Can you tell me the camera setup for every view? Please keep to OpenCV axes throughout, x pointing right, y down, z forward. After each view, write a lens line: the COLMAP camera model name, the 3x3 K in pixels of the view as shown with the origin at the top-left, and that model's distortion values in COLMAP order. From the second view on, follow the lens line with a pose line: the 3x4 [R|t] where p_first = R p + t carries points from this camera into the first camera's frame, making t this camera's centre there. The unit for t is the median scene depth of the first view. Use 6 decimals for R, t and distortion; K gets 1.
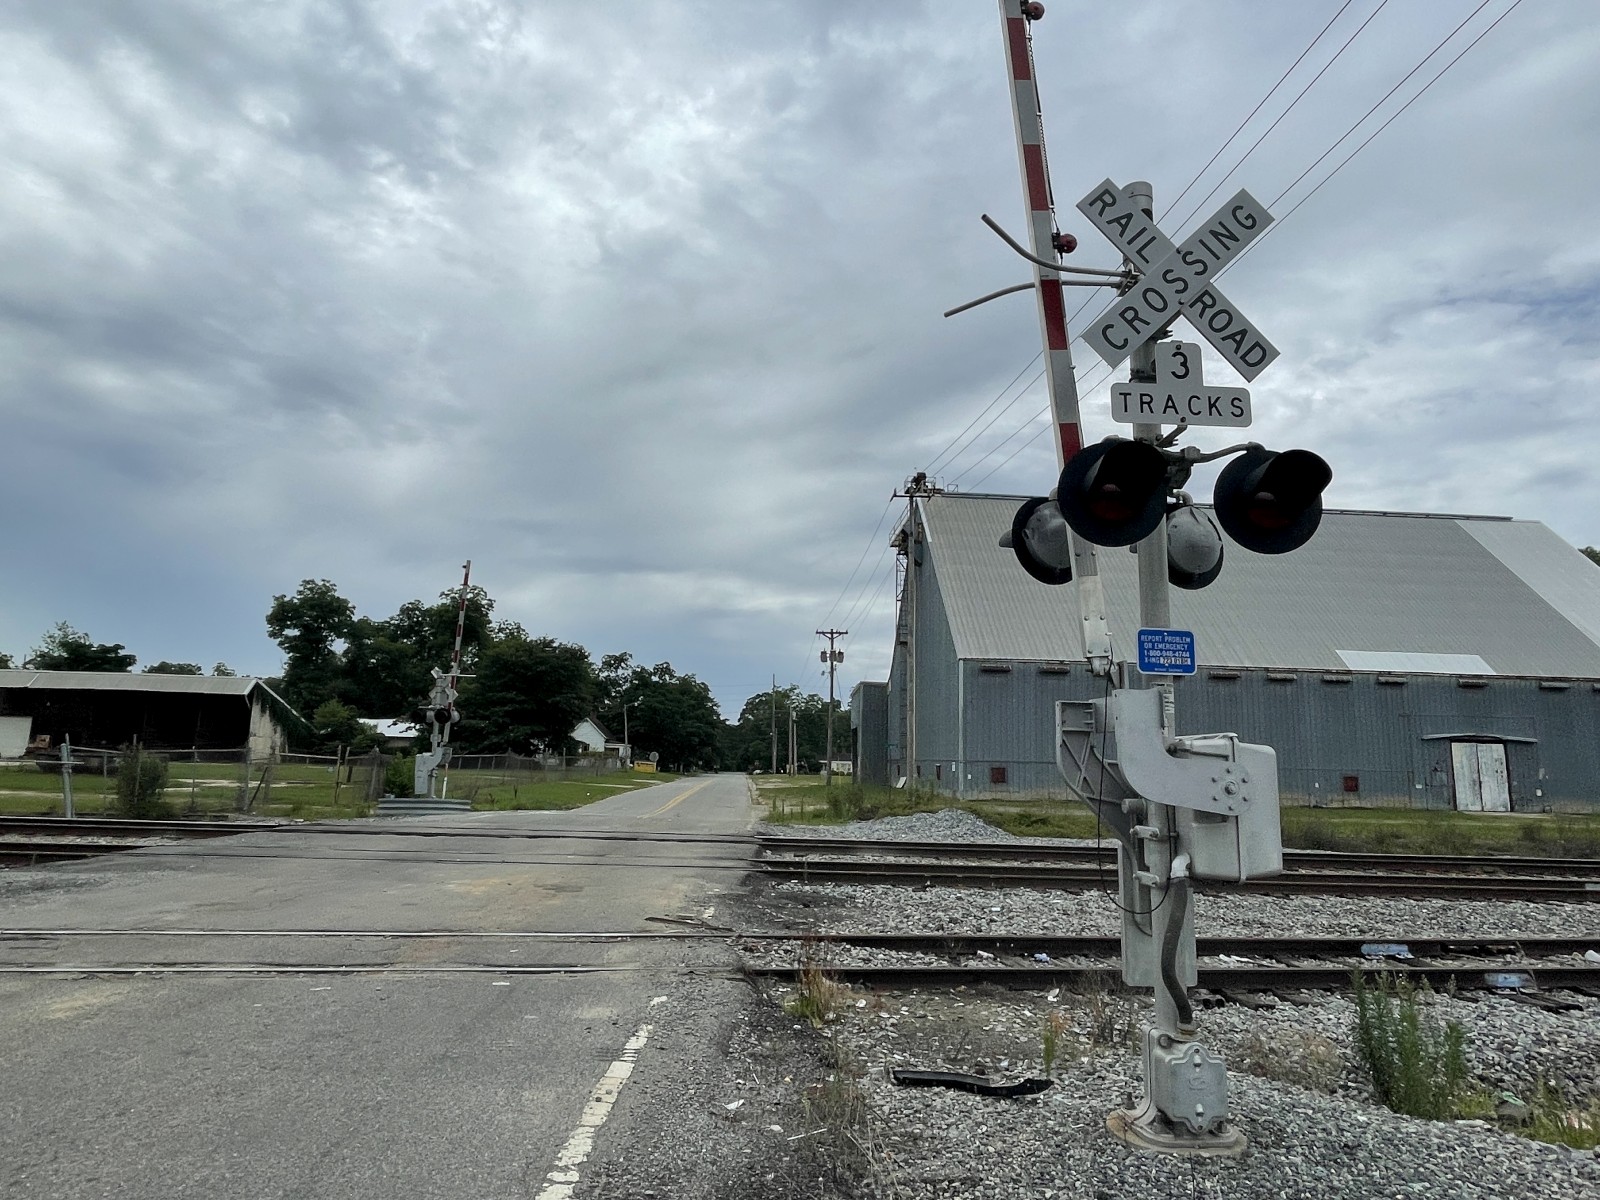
lens RADIAL K [[947.2, 0, 808.3], [0, 947.2, 601.3], [0, 0, 1]] dist [-0.001306, -0.000756]
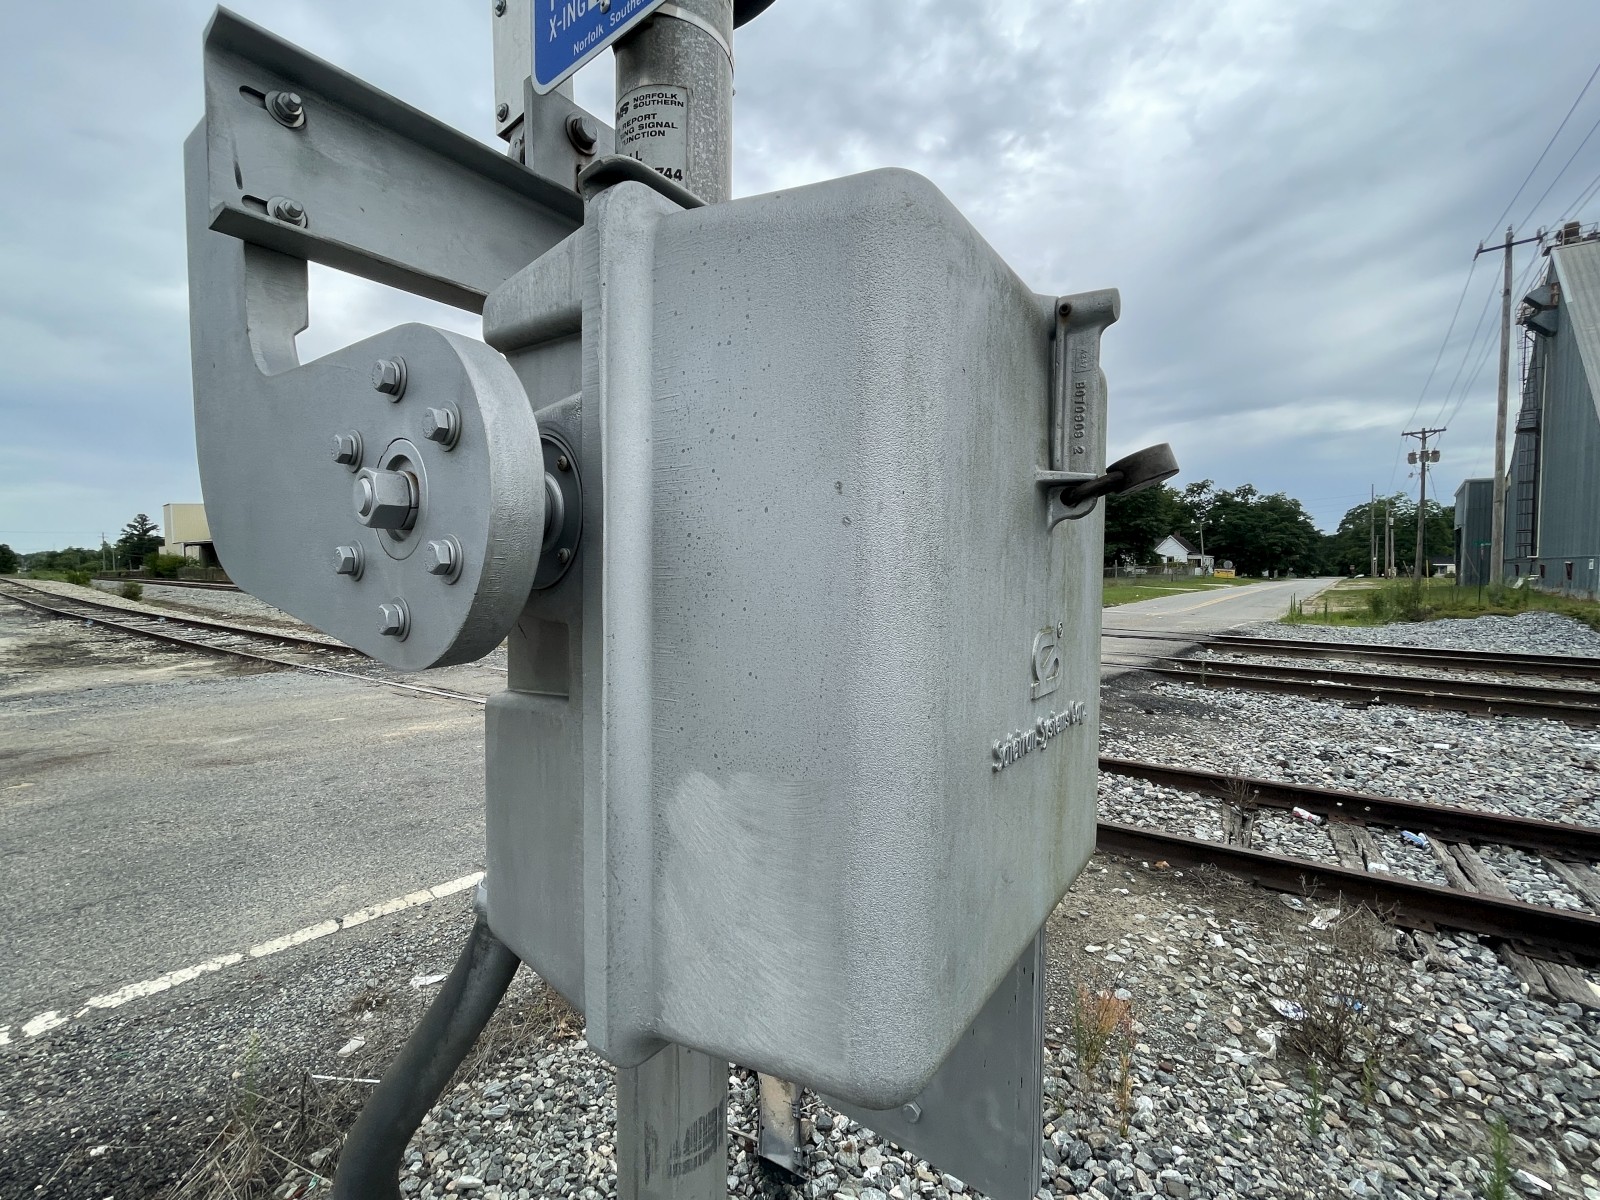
lens RADIAL K [[675.7, 0, 790.8], [0, 675.7, 599.8], [0, 0, 1]] dist [-0.003444, -0.000198]
pose [[0.730108, 0.003672, -0.683322, 0.286948], [0.136583, 0.979022, 0.151196, 0.104043], [0.669543, -0.203720, 0.714290, 0.486015]]
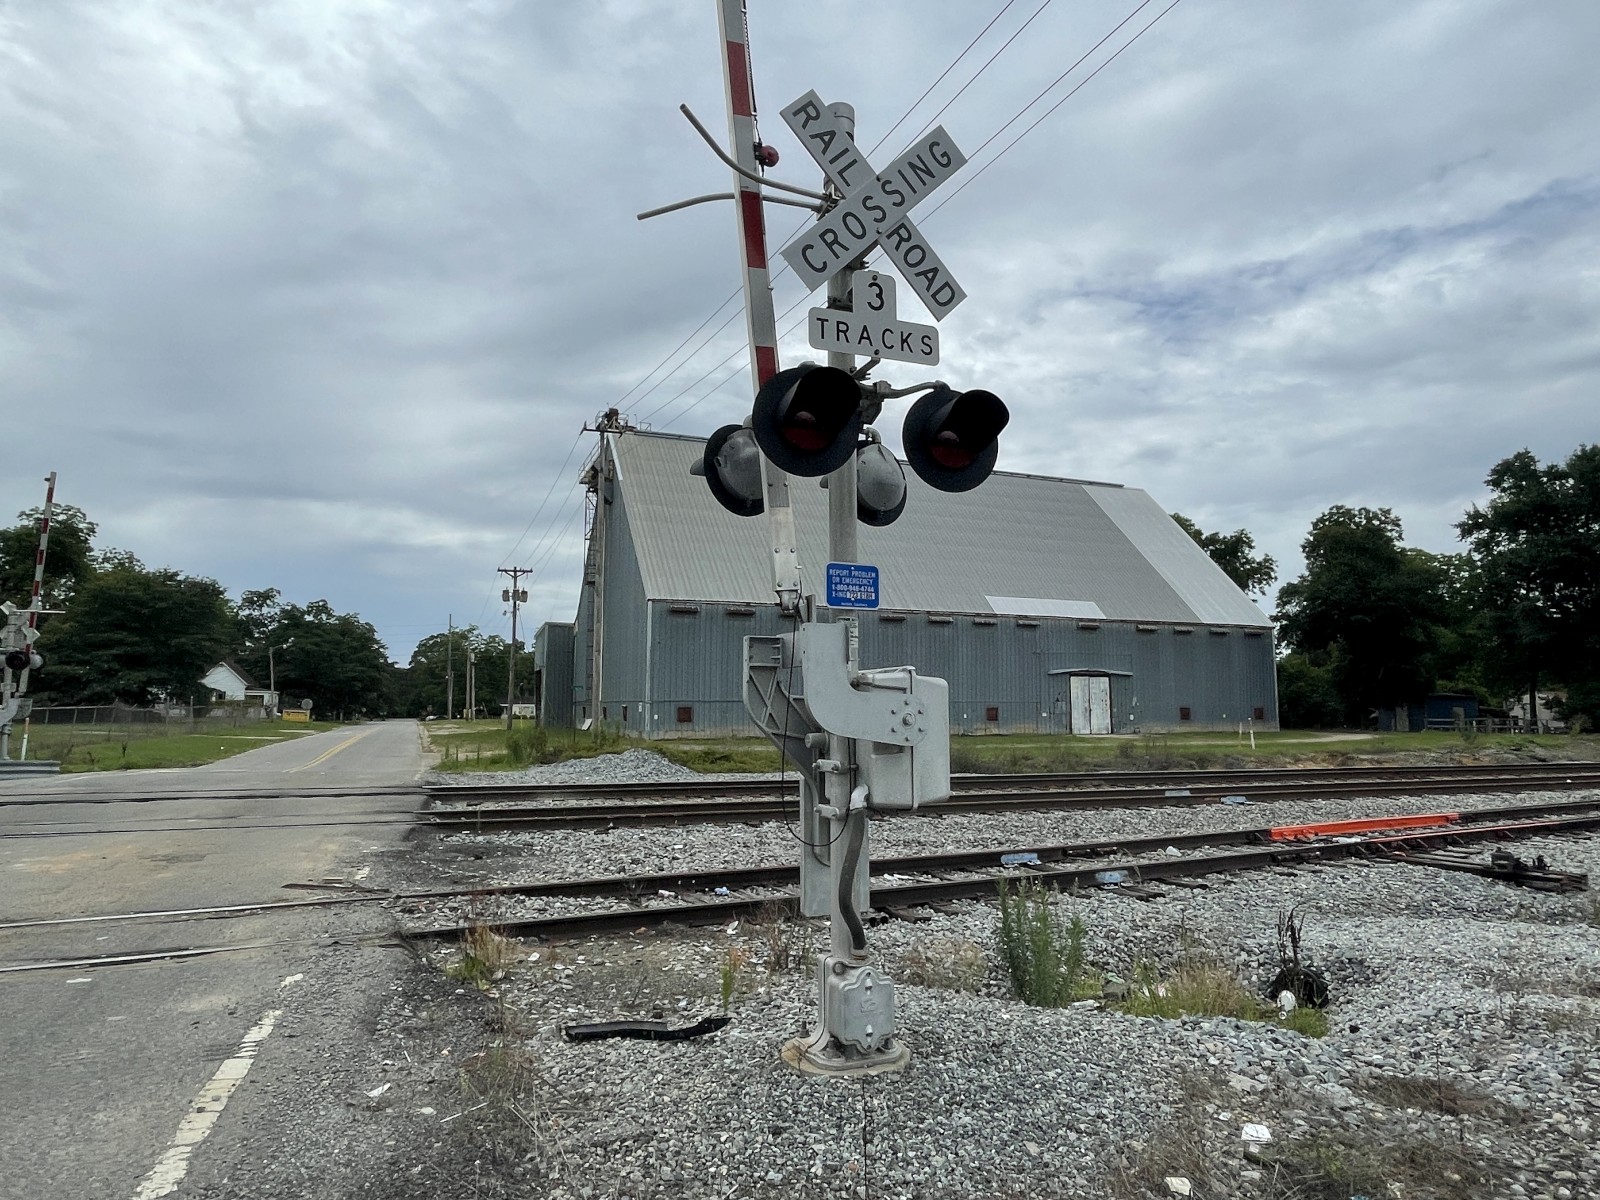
lens RADIAL K [[947.2, 0, 808.3], [0, 947.2, 601.3], [0, 0, 1]] dist [-0.001306, -0.000756]
pose [[0.947621, 0.012101, 0.319169, 0.008059], [-0.031734, 0.997905, 0.056384, 0.007733], [-0.317817, -0.063559, 0.946019, 0.037222]]
